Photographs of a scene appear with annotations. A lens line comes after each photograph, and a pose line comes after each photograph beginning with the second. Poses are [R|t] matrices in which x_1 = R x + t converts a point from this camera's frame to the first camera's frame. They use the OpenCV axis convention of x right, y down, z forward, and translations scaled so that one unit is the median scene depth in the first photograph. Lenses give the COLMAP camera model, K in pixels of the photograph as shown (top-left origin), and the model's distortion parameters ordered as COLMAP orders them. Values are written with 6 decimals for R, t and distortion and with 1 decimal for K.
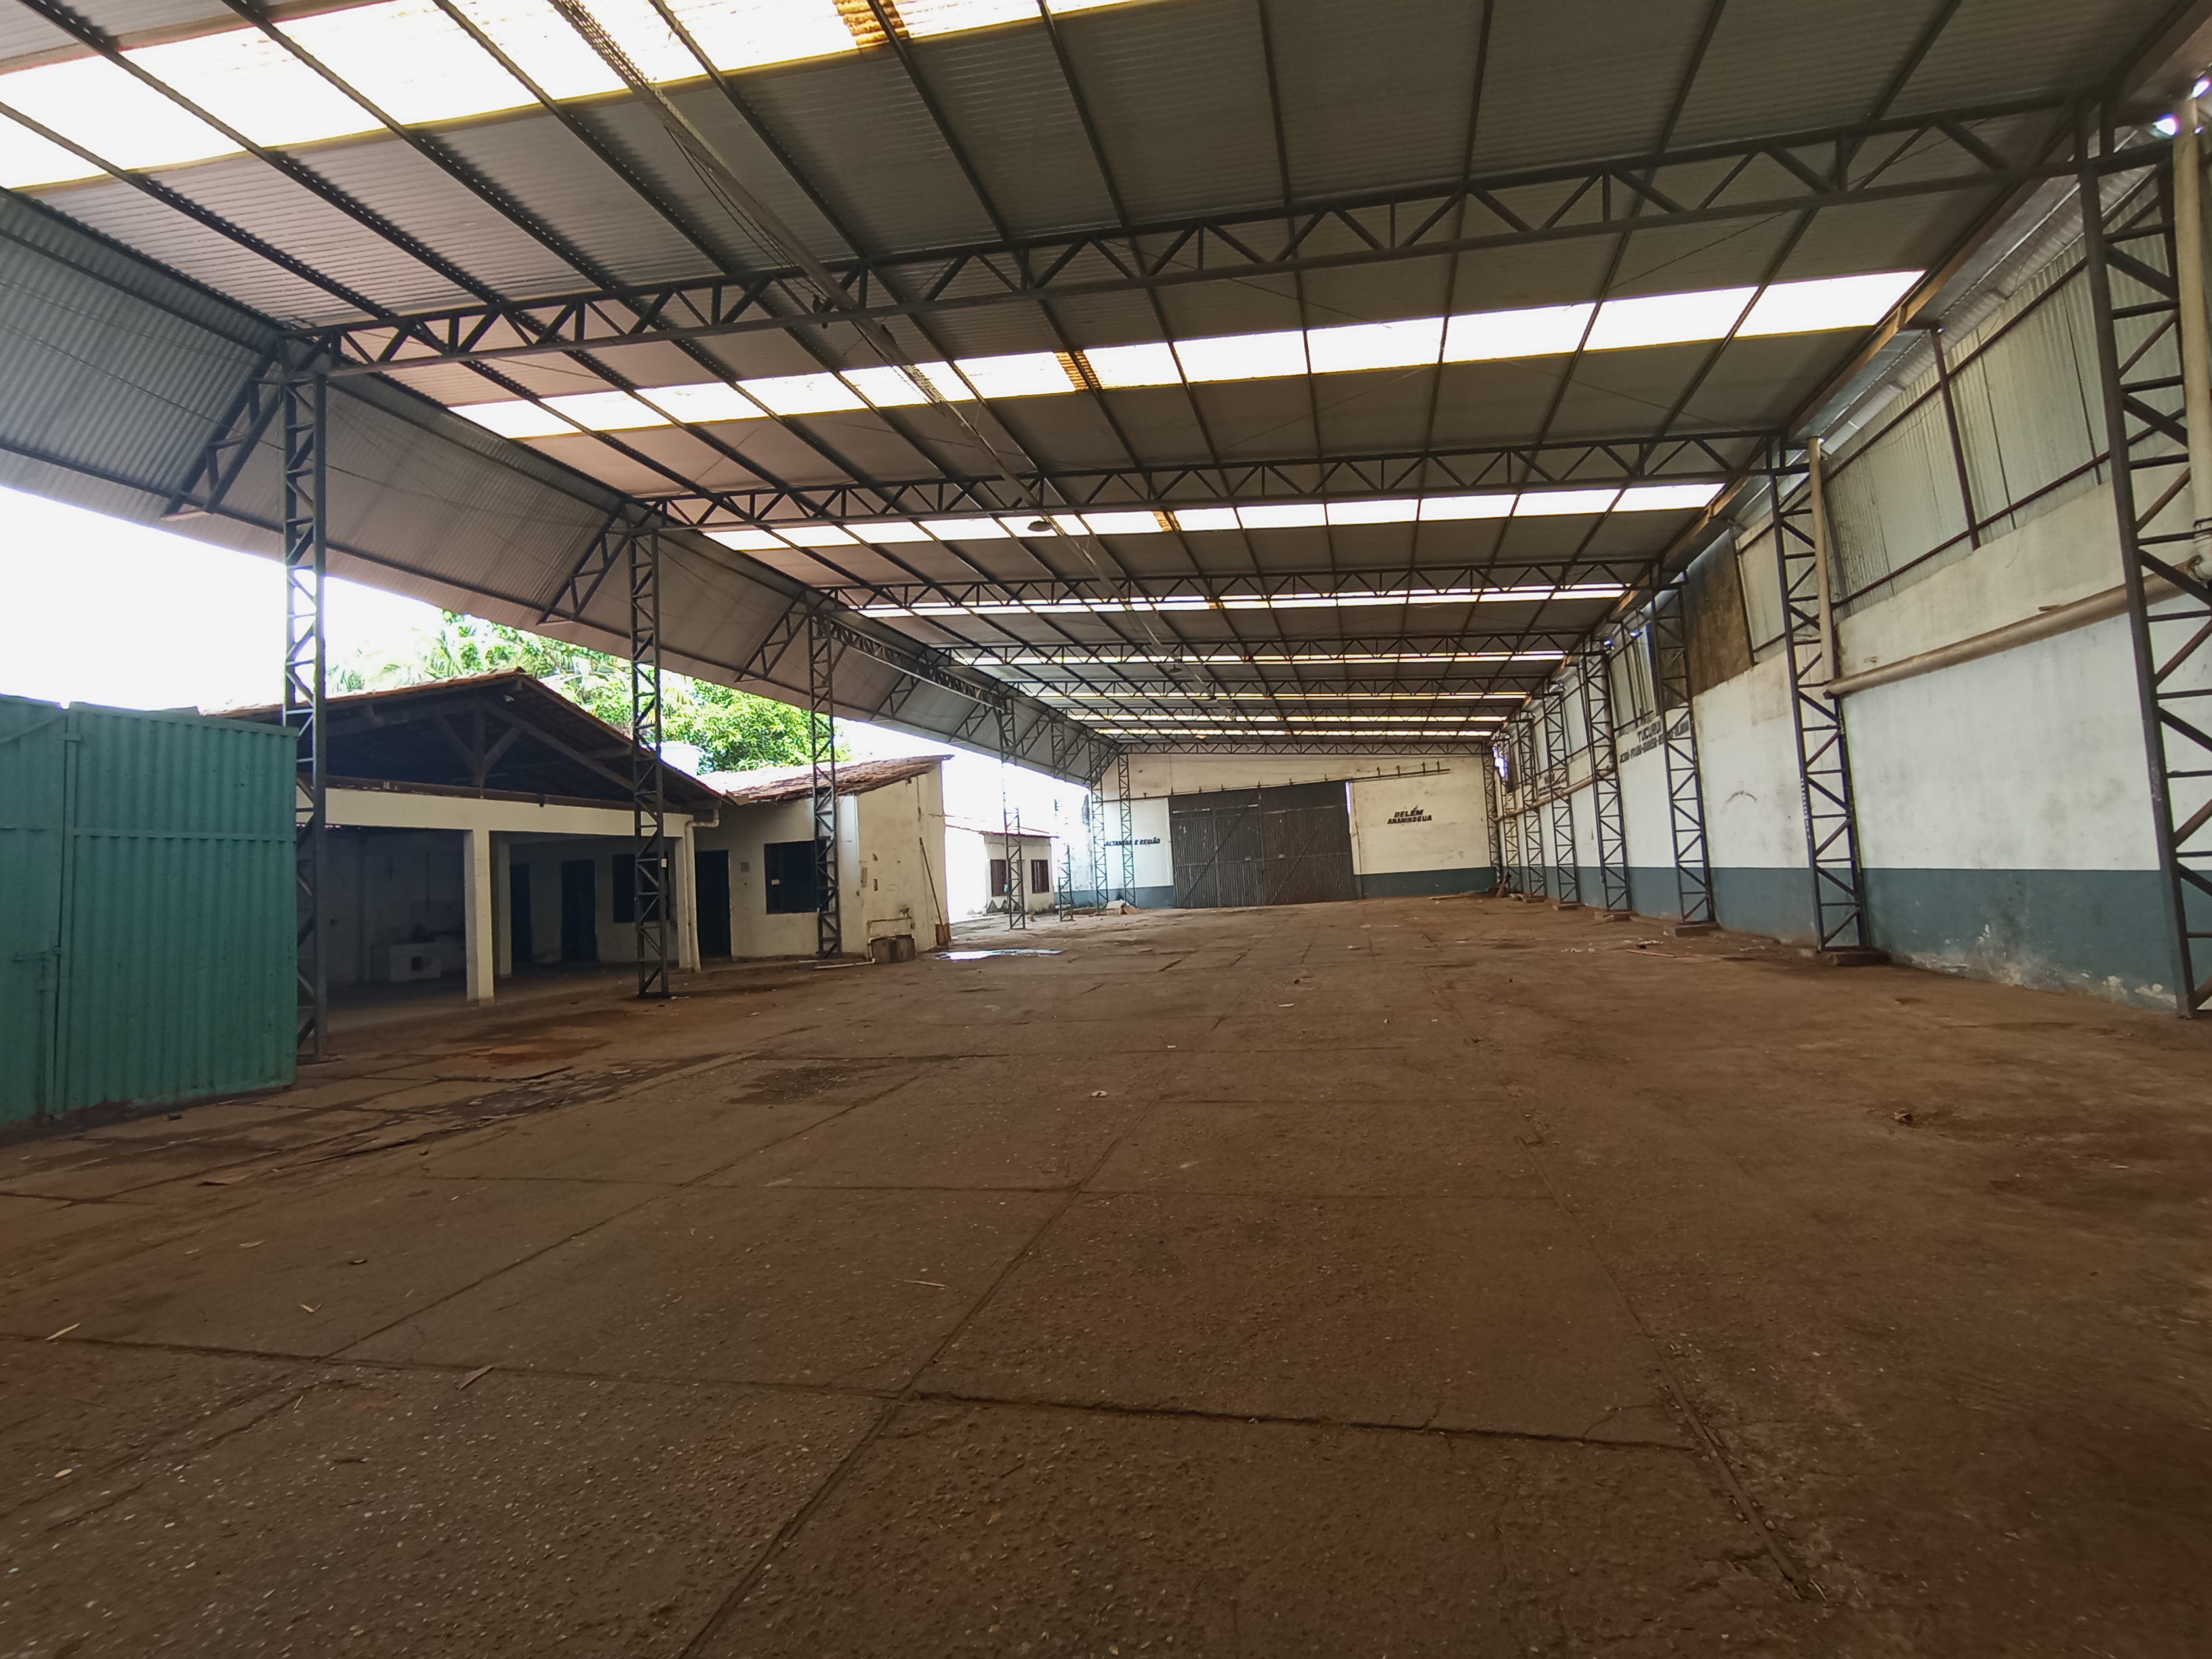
lens RADIAL K [[1013.6, 0, 1099.7], [0, 1013.6, 818.4], [0, 0, 1]] dist [-0.034345, 0.024499]
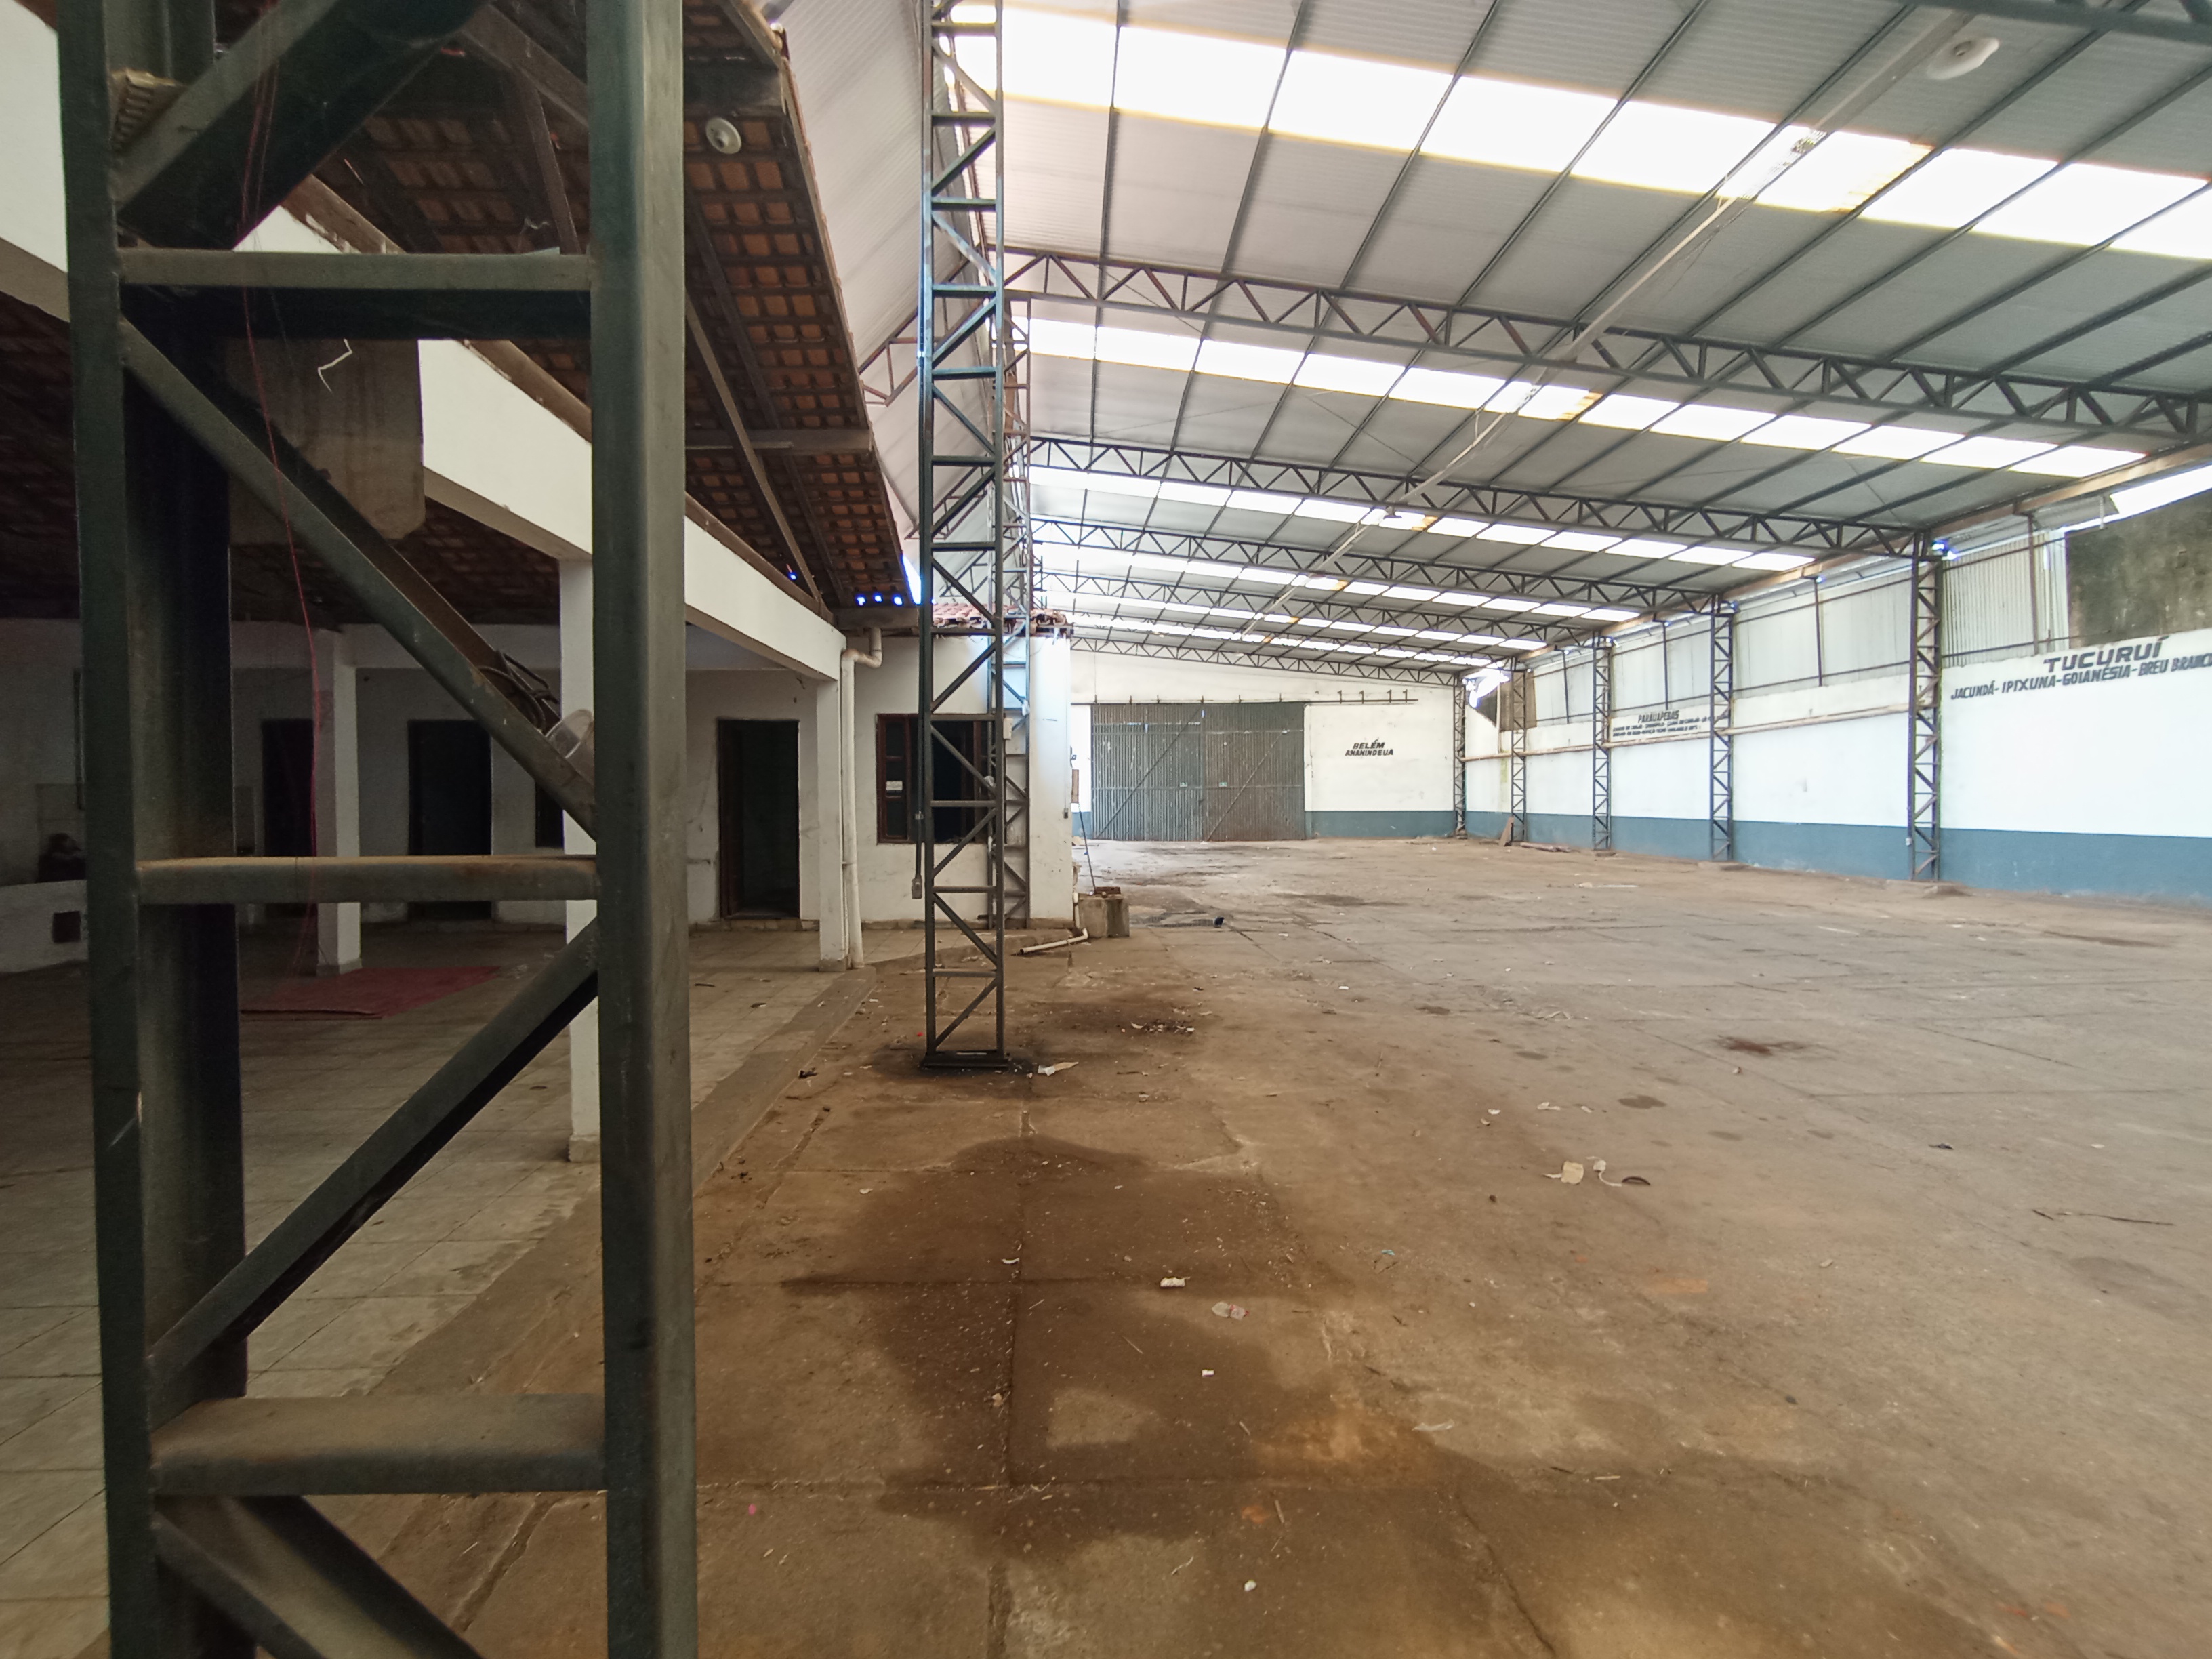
lens RADIAL K [[1018.1, 0, 1105.0], [0, 1018.1, 818.9], [0, 0, 1]] dist [-0.032197, 0.025616]
pose [[0.949876, 0.047134, 0.309054, -0.436547], [-0.070148, 0.995496, 0.063777, 0.043331], [-0.304656, -0.082259, 0.948904, 0.508393]]
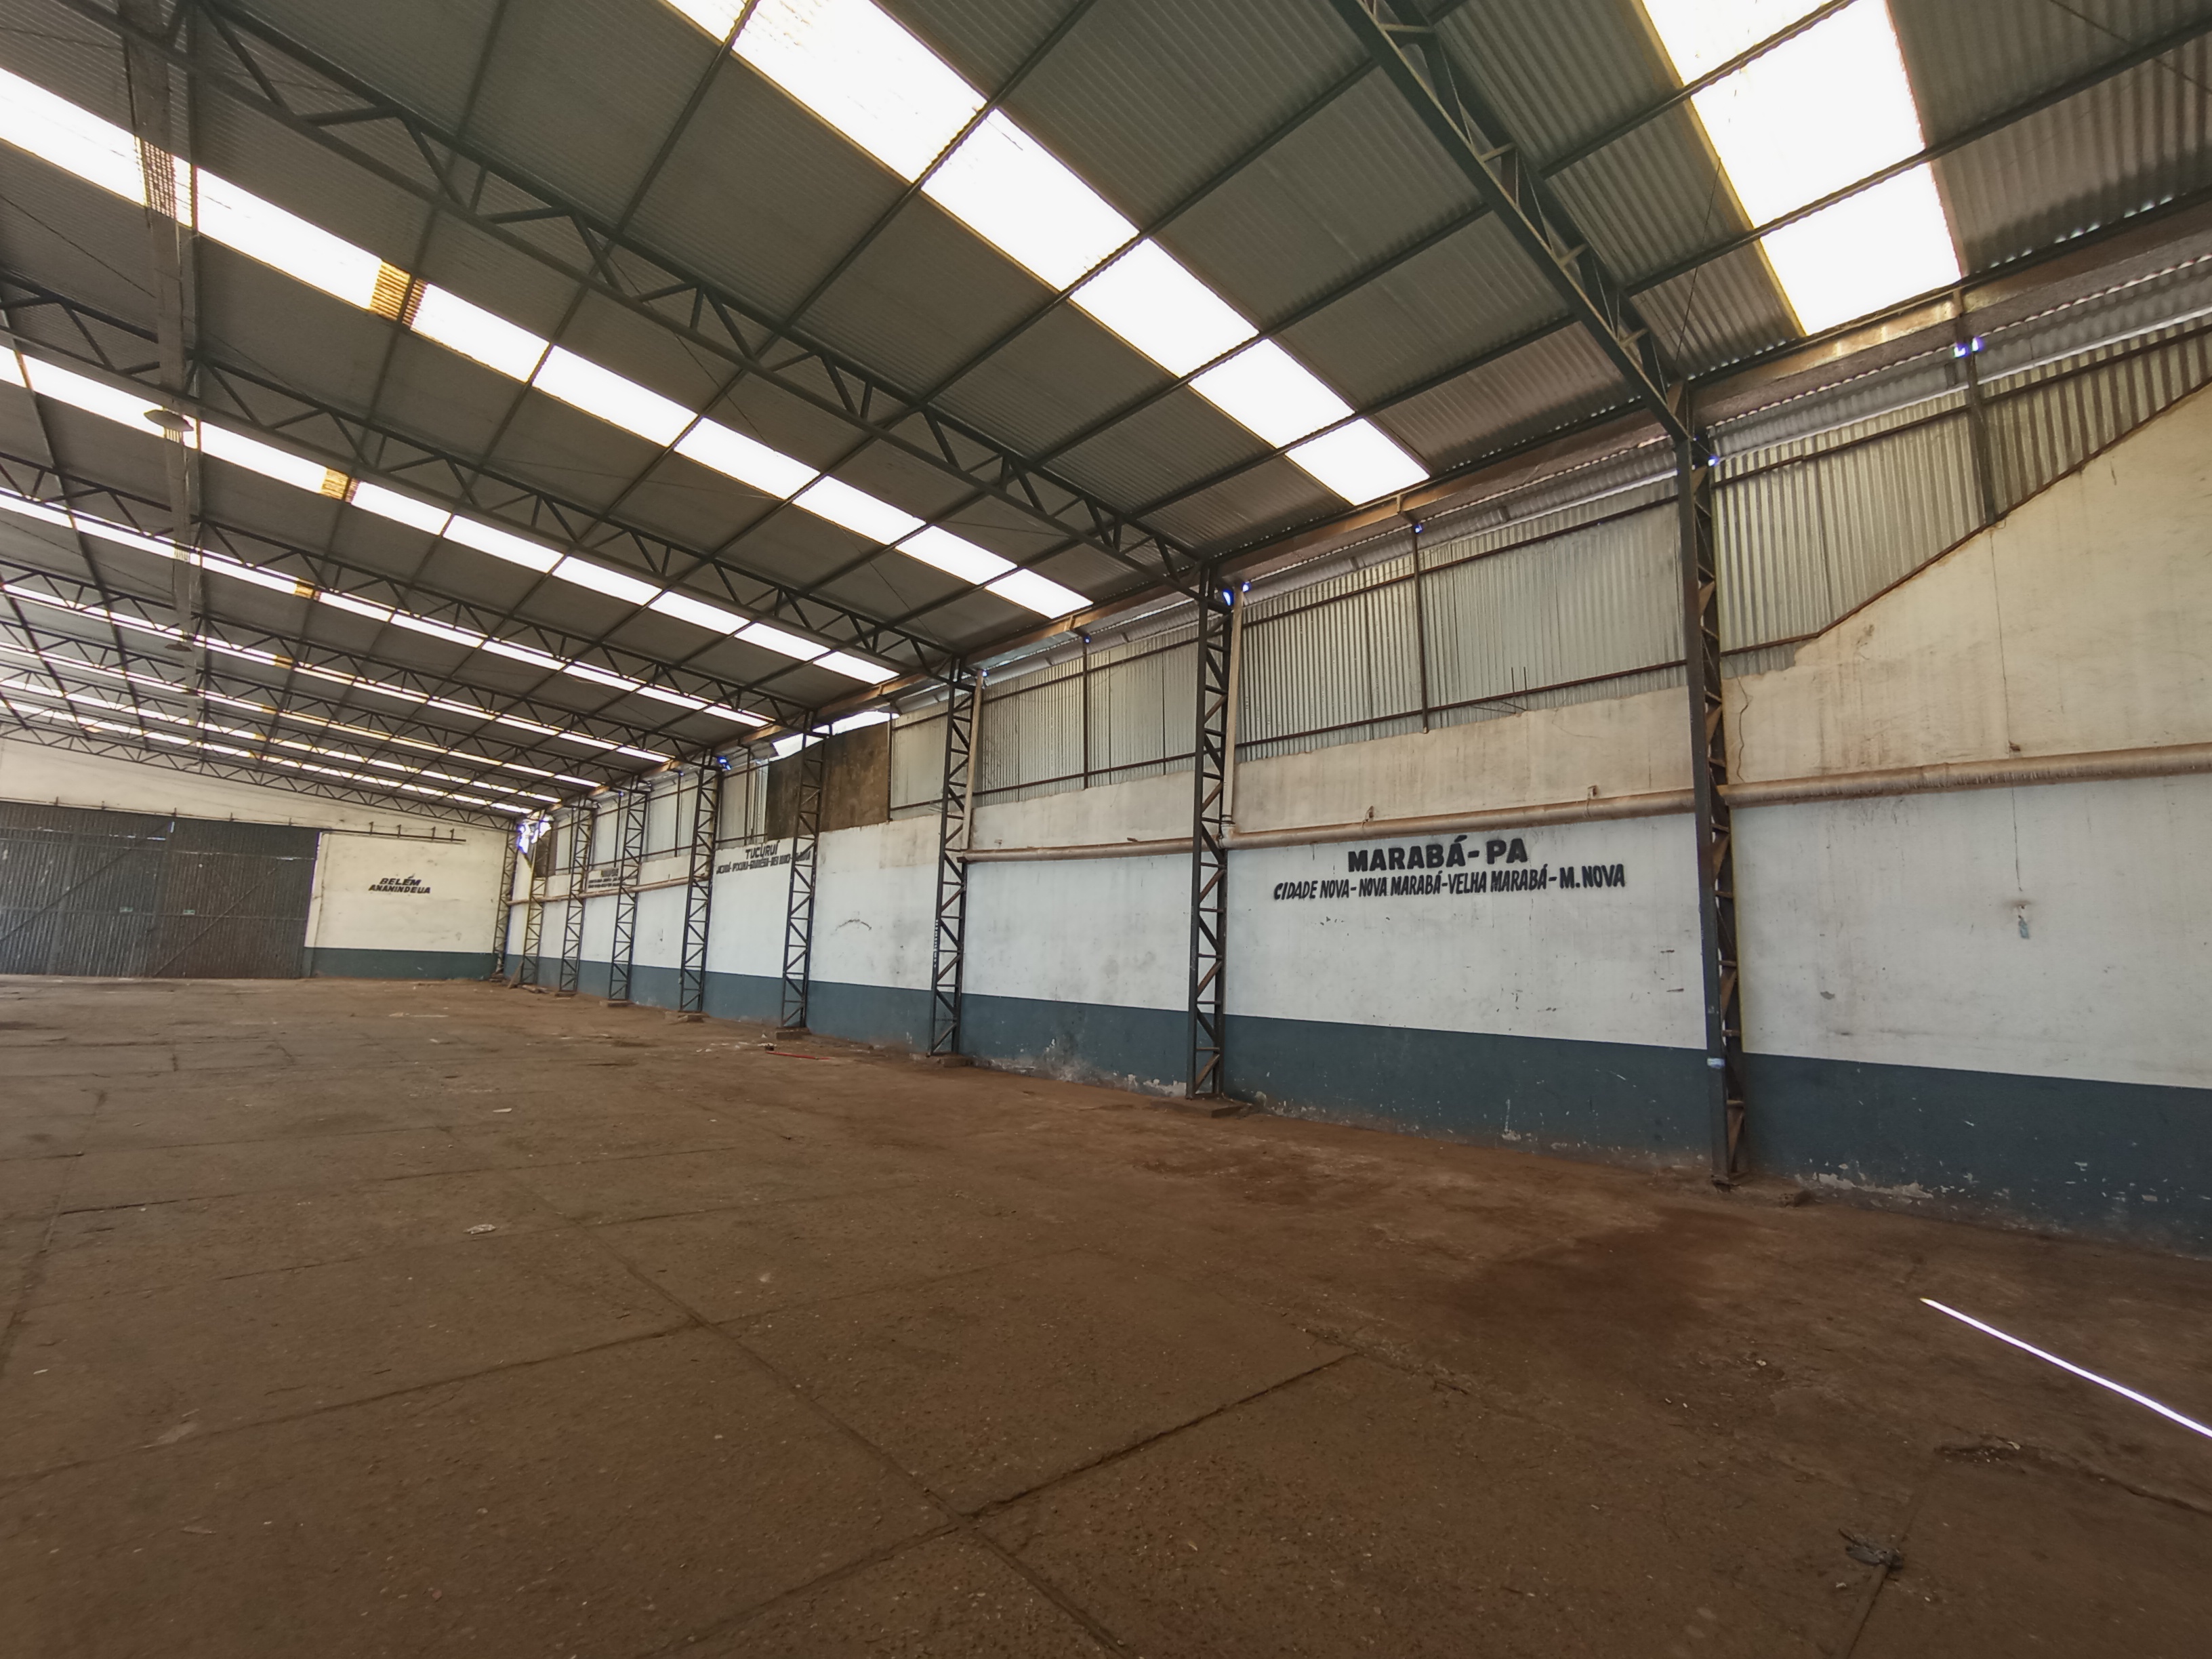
lens RADIAL K [[1016.8, 0, 1117.3], [0, 1016.8, 817.6], [0, 0, 1]] dist [-0.037730, 0.029603]
pose [[0.539863, 0.199825, 0.817691, -0.171812], [-0.122360, 0.979726, -0.158637, 0.006553], [-0.832812, -0.014410, 0.553368, 0.054871]]
